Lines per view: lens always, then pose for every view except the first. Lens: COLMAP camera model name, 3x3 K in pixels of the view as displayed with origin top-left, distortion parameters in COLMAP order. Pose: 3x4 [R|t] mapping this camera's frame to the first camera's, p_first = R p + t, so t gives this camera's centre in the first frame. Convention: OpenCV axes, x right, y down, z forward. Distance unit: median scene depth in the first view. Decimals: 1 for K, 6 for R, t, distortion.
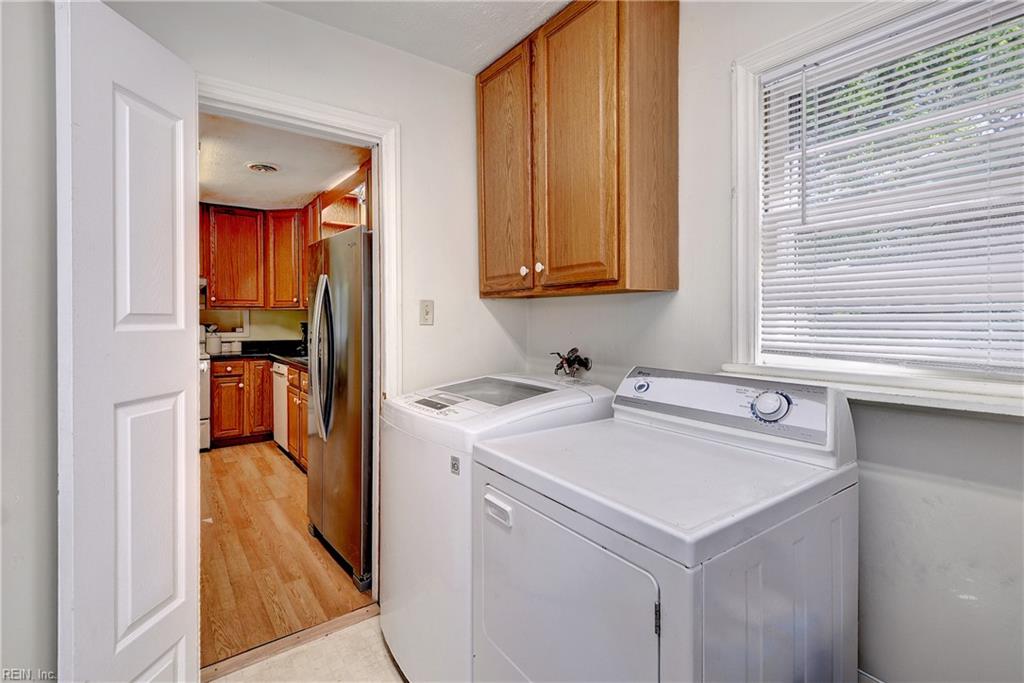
lens RADIAL K [[480.2, 0, 517.8], [0, 480.2, 318.6], [0, 0, 1]] dist [0.019027, -0.003867]
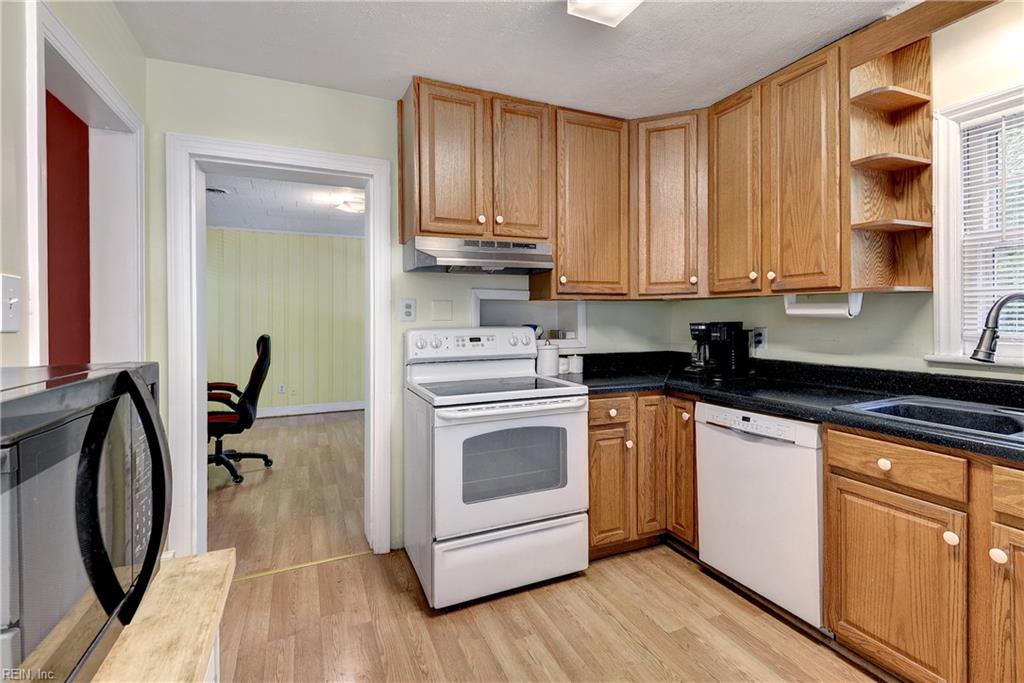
lens RADIAL K [[480.2, 0, 518.8], [0, 480.2, 314.3], [0, 0, 1]] dist [0.019027, -0.003867]
pose [[0.974842, -0.004011, -0.222863, -0.564603], [0.003241, 0.999987, -0.003818, 0.000612], [0.222875, 0.003000, 0.974842, 0.464251]]
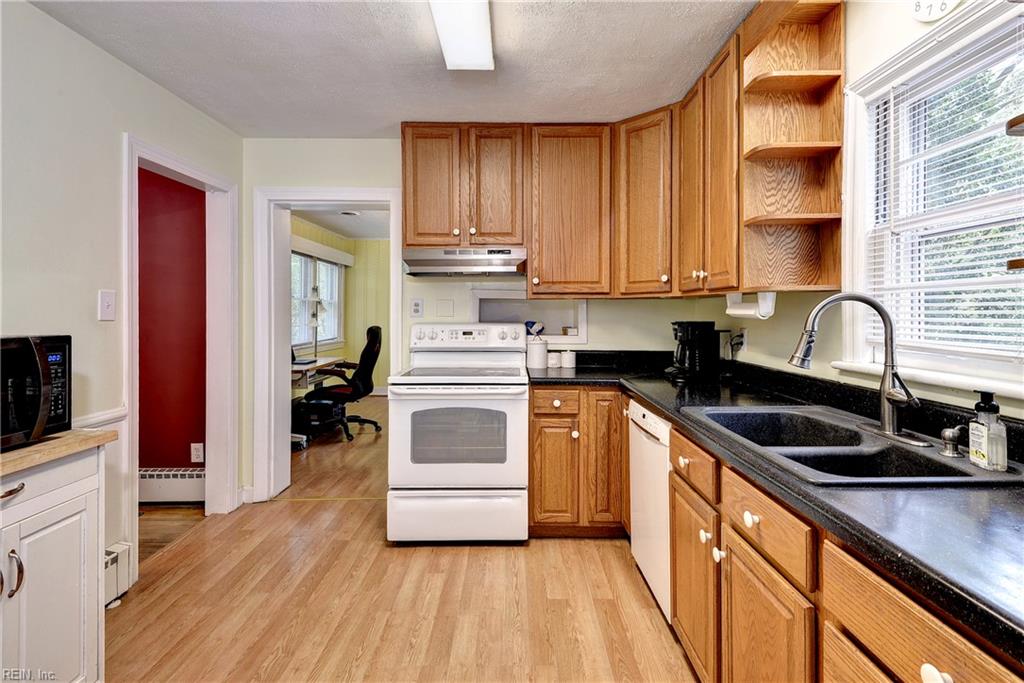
lens RADIAL K [[499.5, 0, 511.5], [0, 499.5, 310.6], [0, 0, 1]] dist [0.022469, -0.000193]
pose [[0.799724, 0.002550, -0.600363, -0.283337], [-0.004671, 0.999987, -0.001975, -0.002096], [0.600350, 0.004383, 0.799725, 0.490476]]
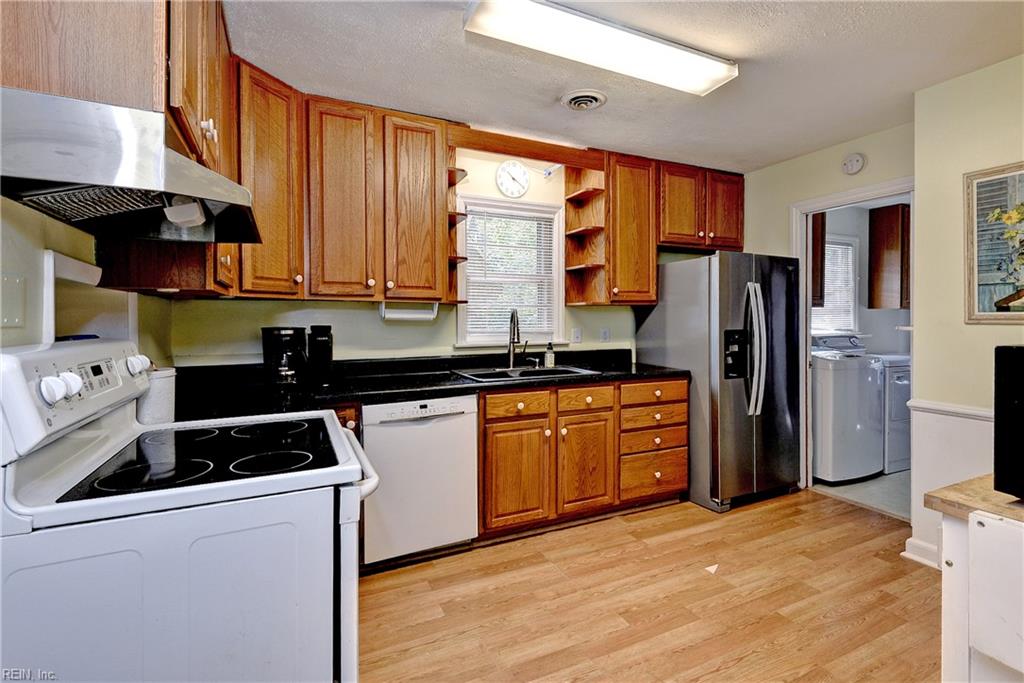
lens RADIAL K [[480.2, 0, 519.2], [0, 480.2, 314.5], [0, 0, 1]] dist [0.019027, -0.003867]
pose [[0.179186, 0.013161, 0.983727, -0.946808], [0.000740, 0.999908, -0.013512, 0.003251], [-0.983815, 0.003149, 0.179160, 0.742316]]
